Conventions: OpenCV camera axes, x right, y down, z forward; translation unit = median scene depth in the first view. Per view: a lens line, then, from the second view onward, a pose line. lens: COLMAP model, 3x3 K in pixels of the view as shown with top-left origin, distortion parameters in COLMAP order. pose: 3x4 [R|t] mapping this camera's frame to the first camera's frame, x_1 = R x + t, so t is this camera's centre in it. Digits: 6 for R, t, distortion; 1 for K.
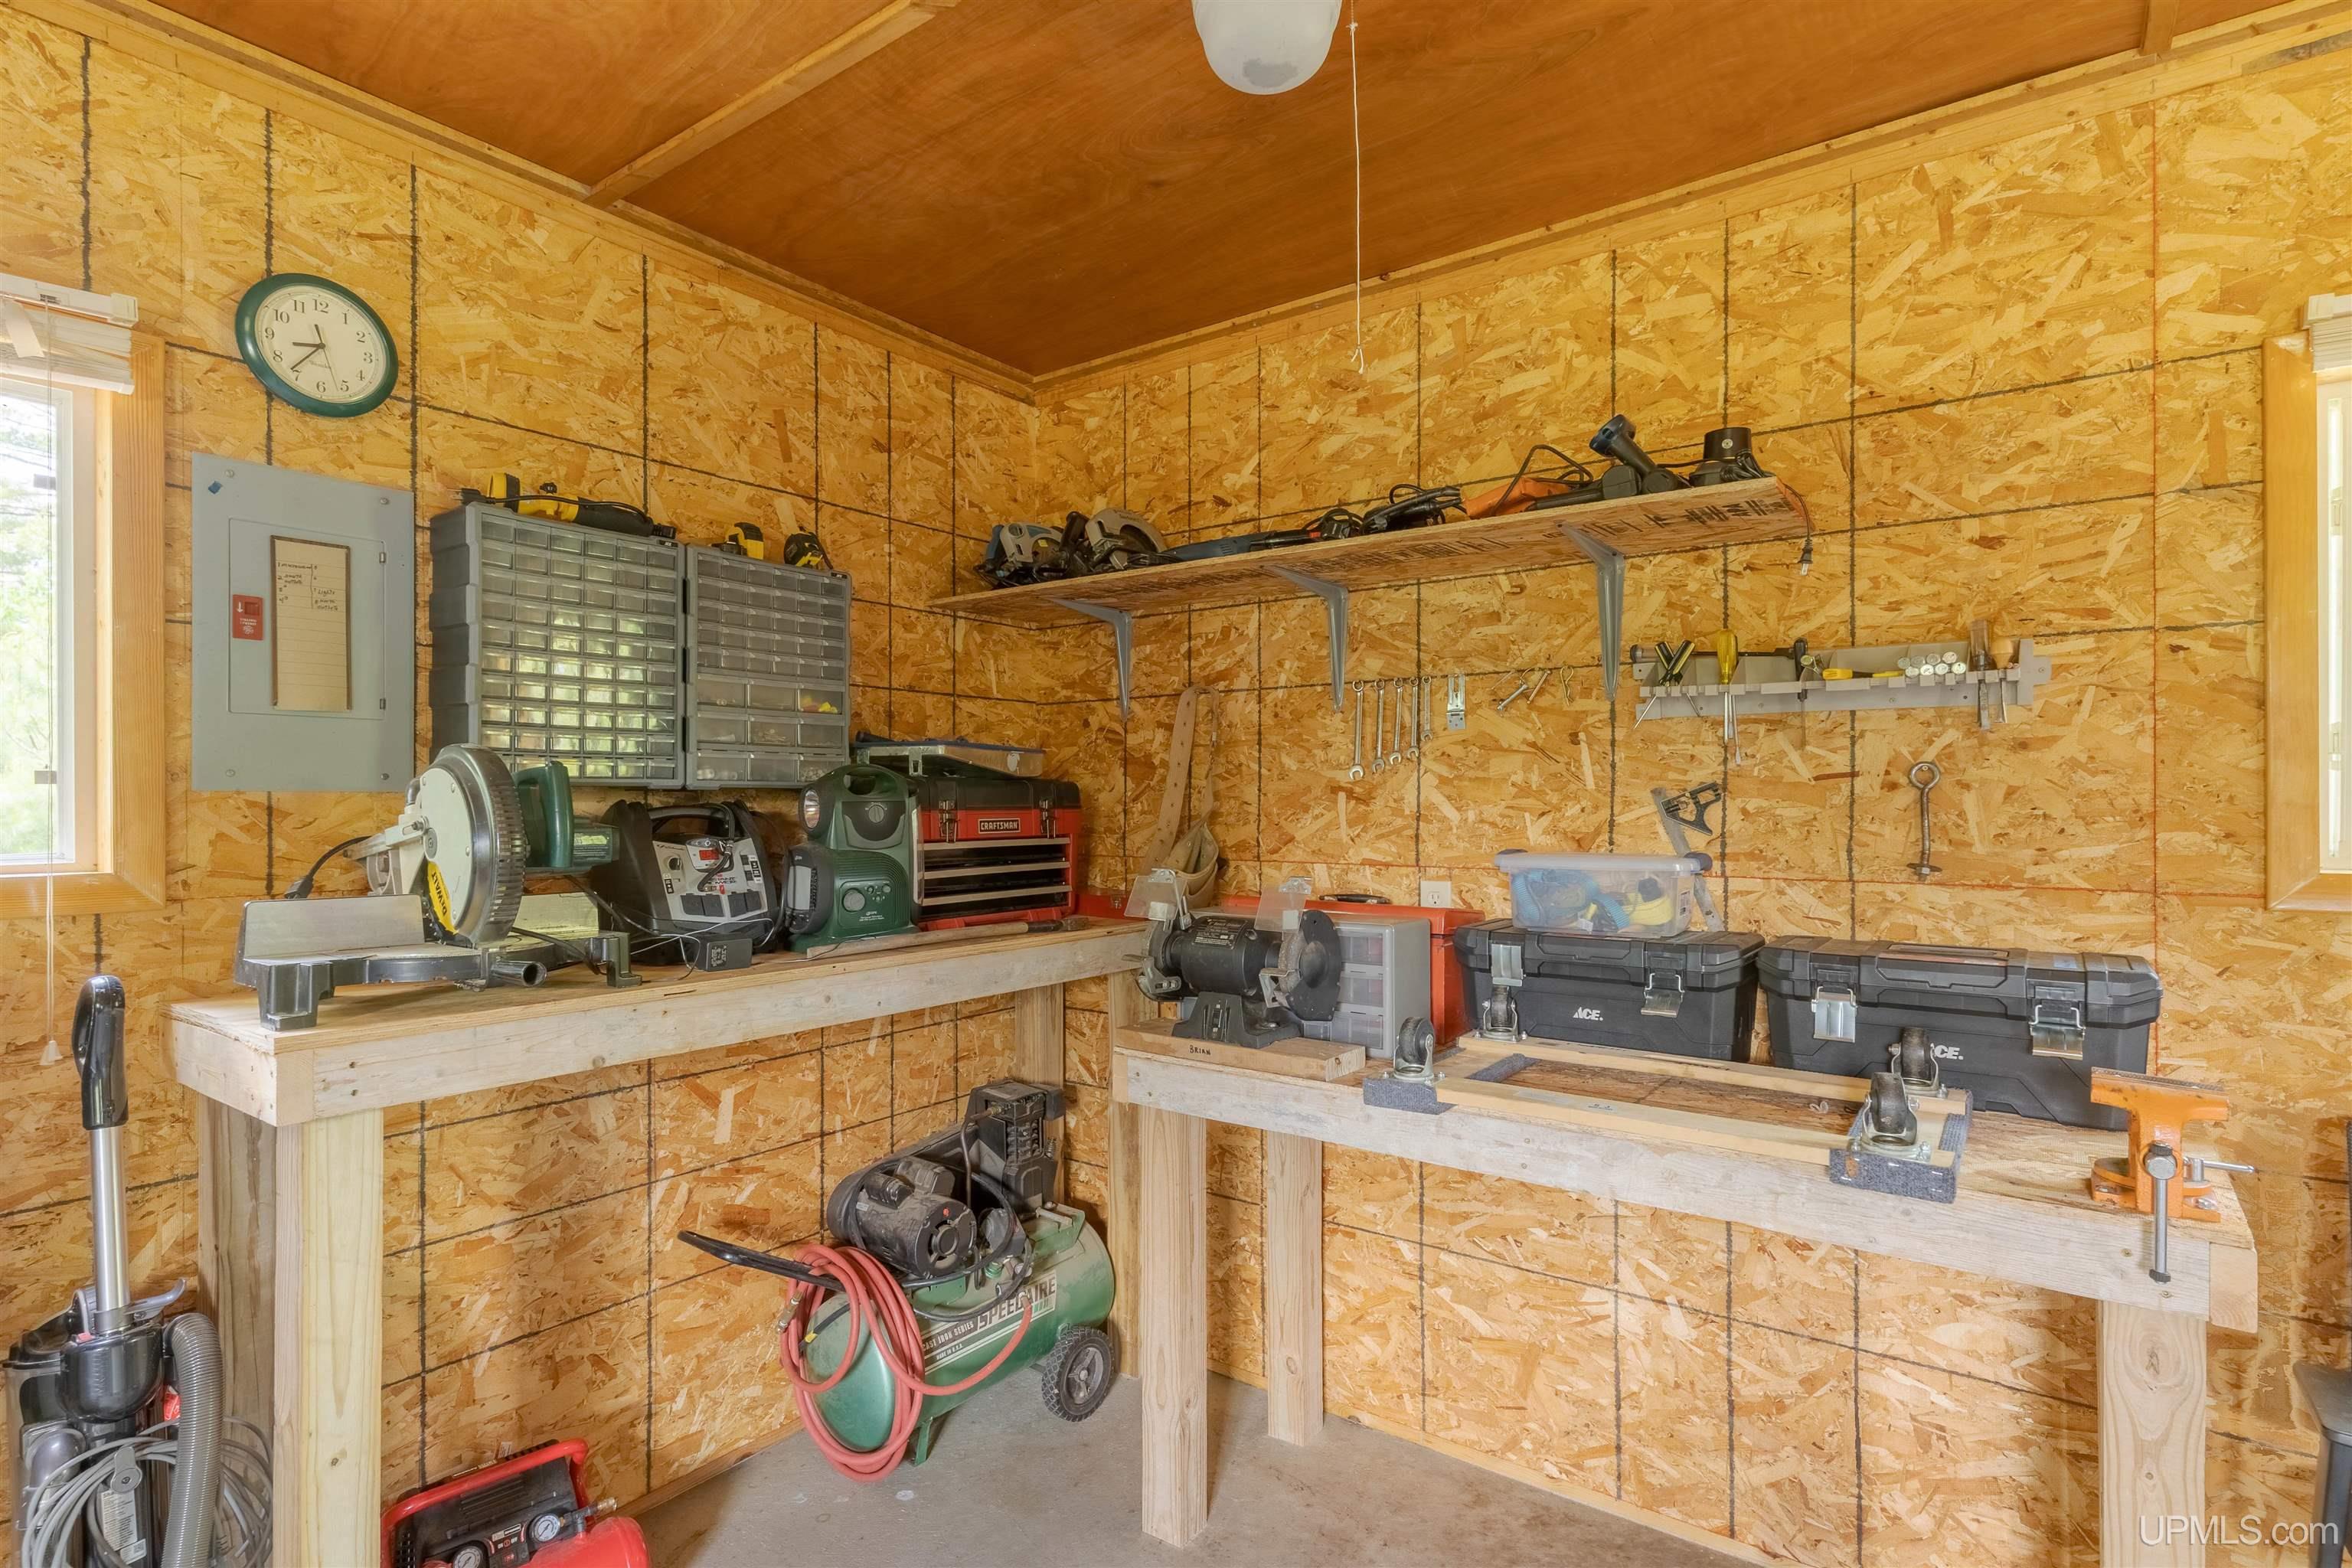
lens RADIAL K [[1134.1, 0, 1152.6], [0, 1134.1, 802.3], [0, 0, 1]] dist [-0.003287, 0.001314]
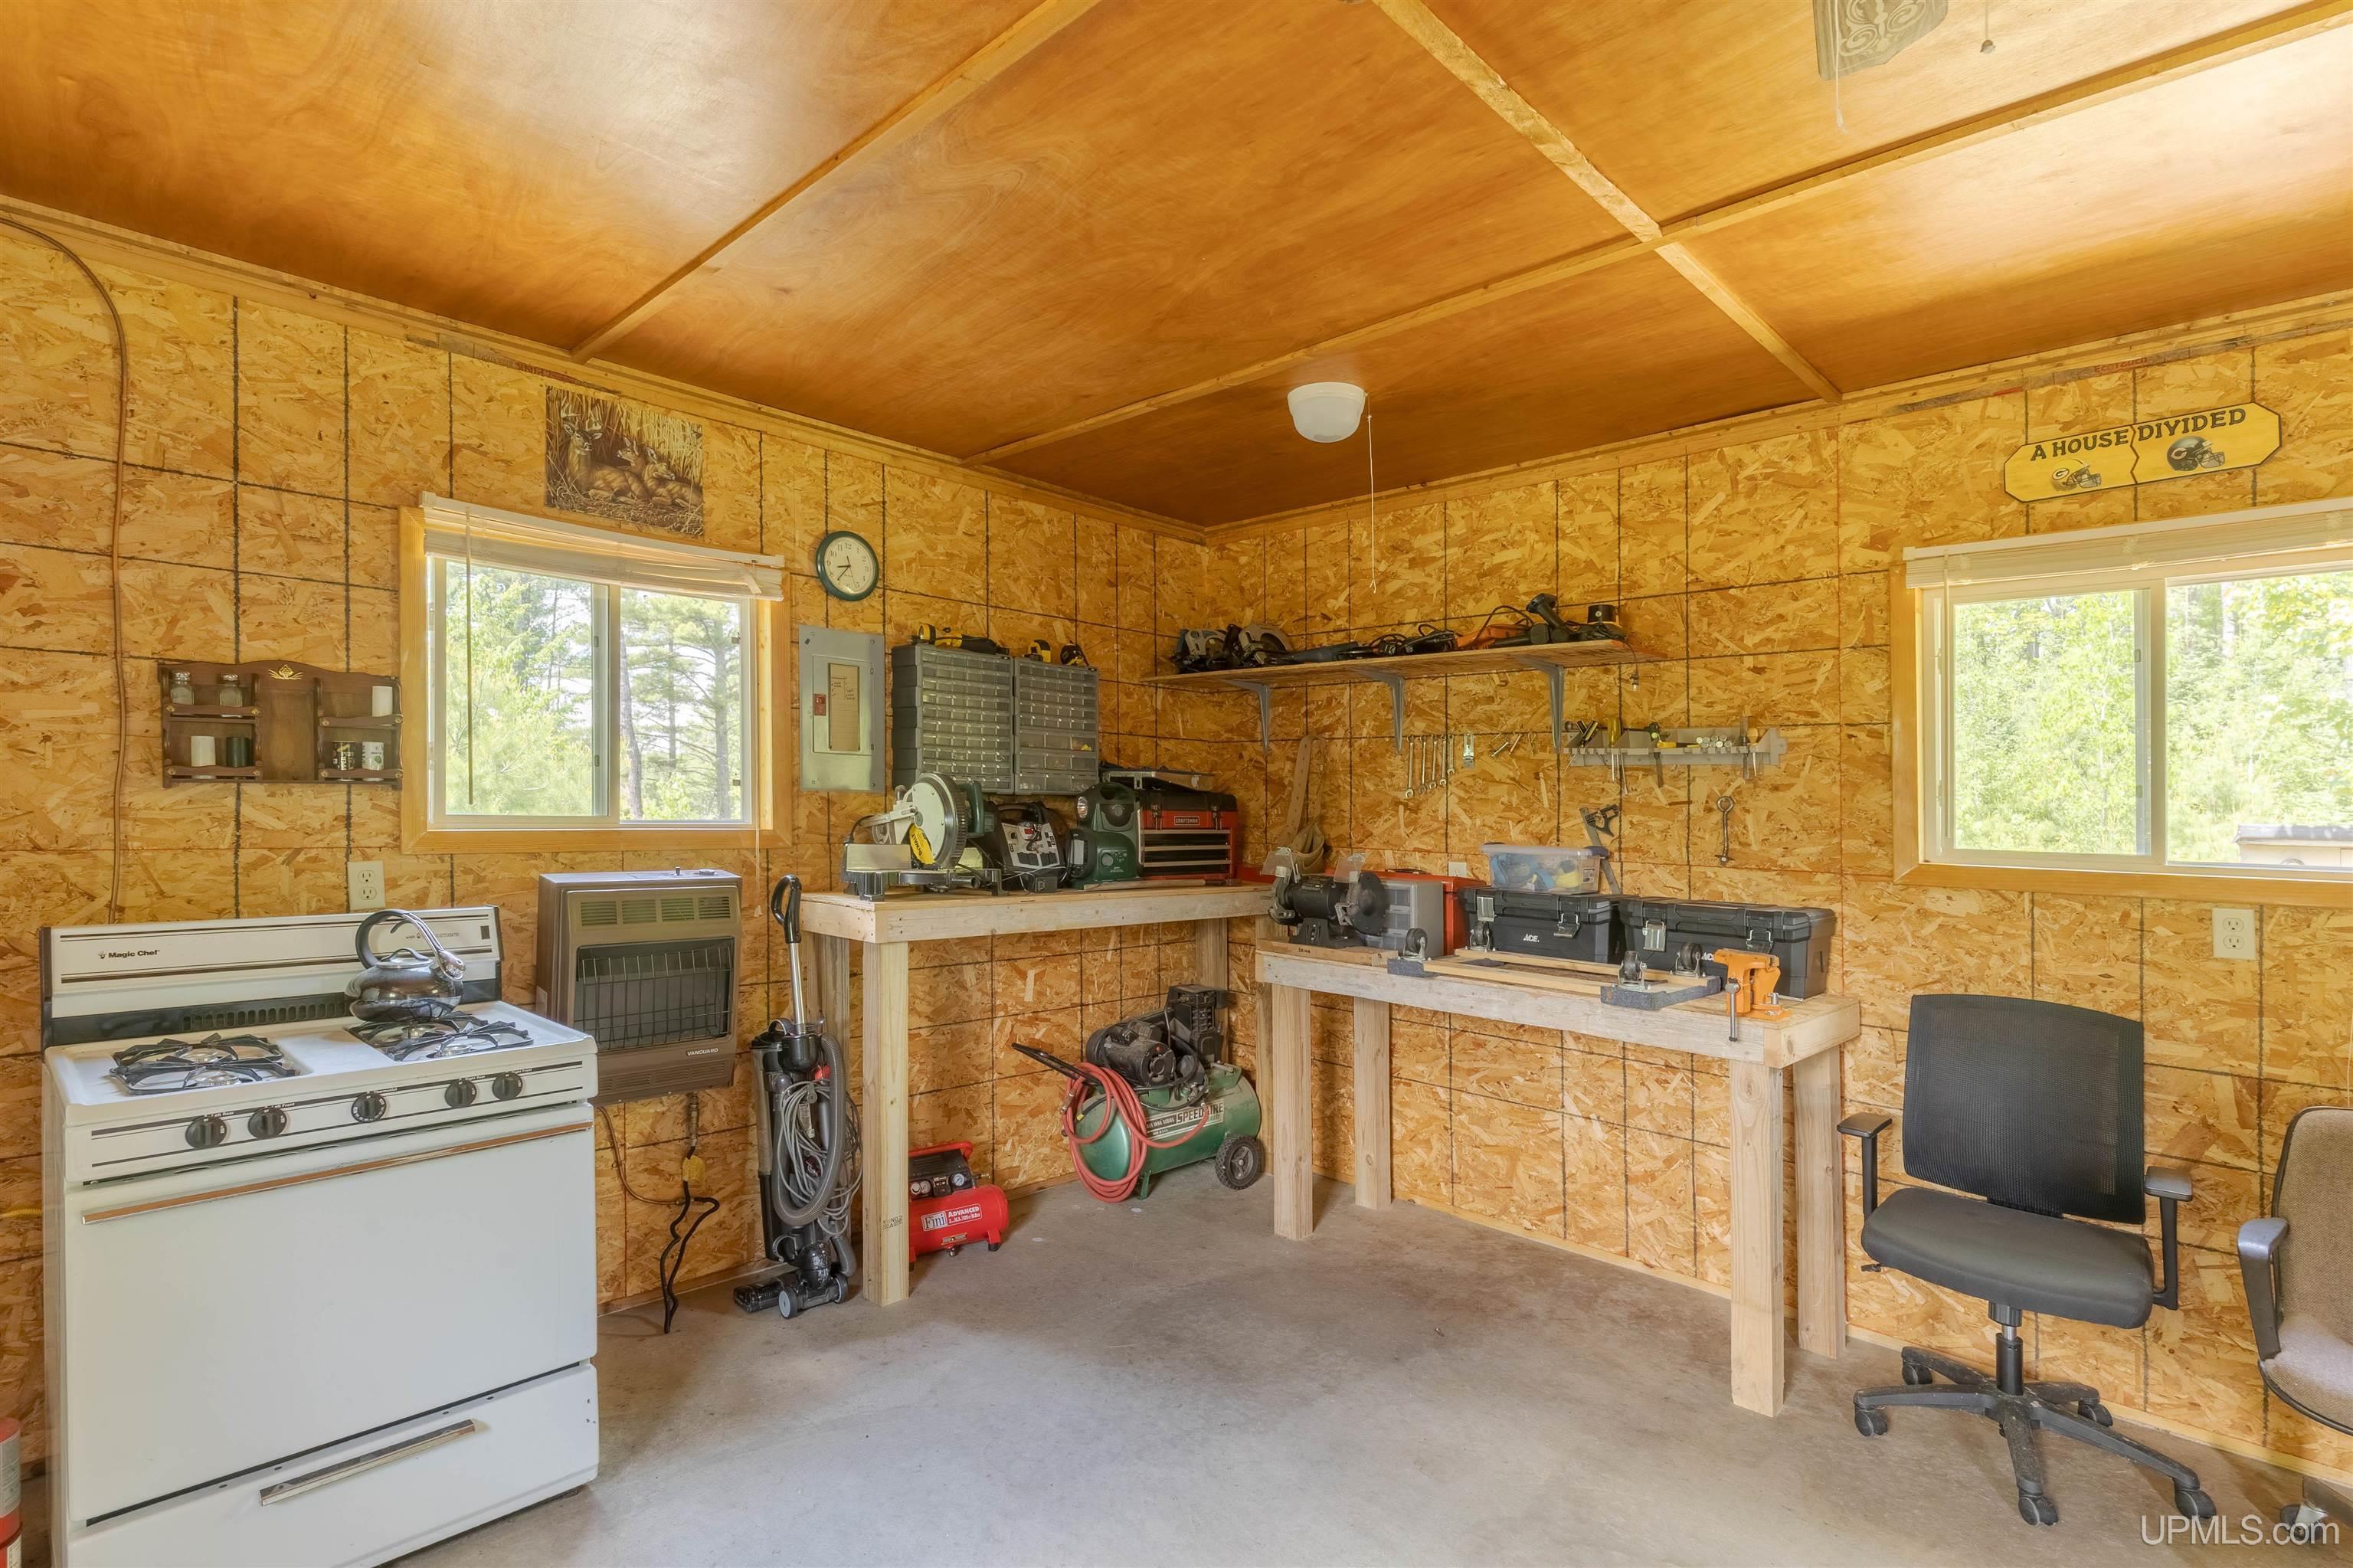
lens RADIAL K [[1134.6, 0, 1177.7], [0, 1134.6, 857.7], [0, 0, 1]] dist [-0.003287, 0.001314]
pose [[0.990638, 0.029556, -0.133274, 0.098248], [-0.023575, 0.998652, 0.046234, -0.002103], [0.134461, -0.042660, 0.990000, -0.815239]]
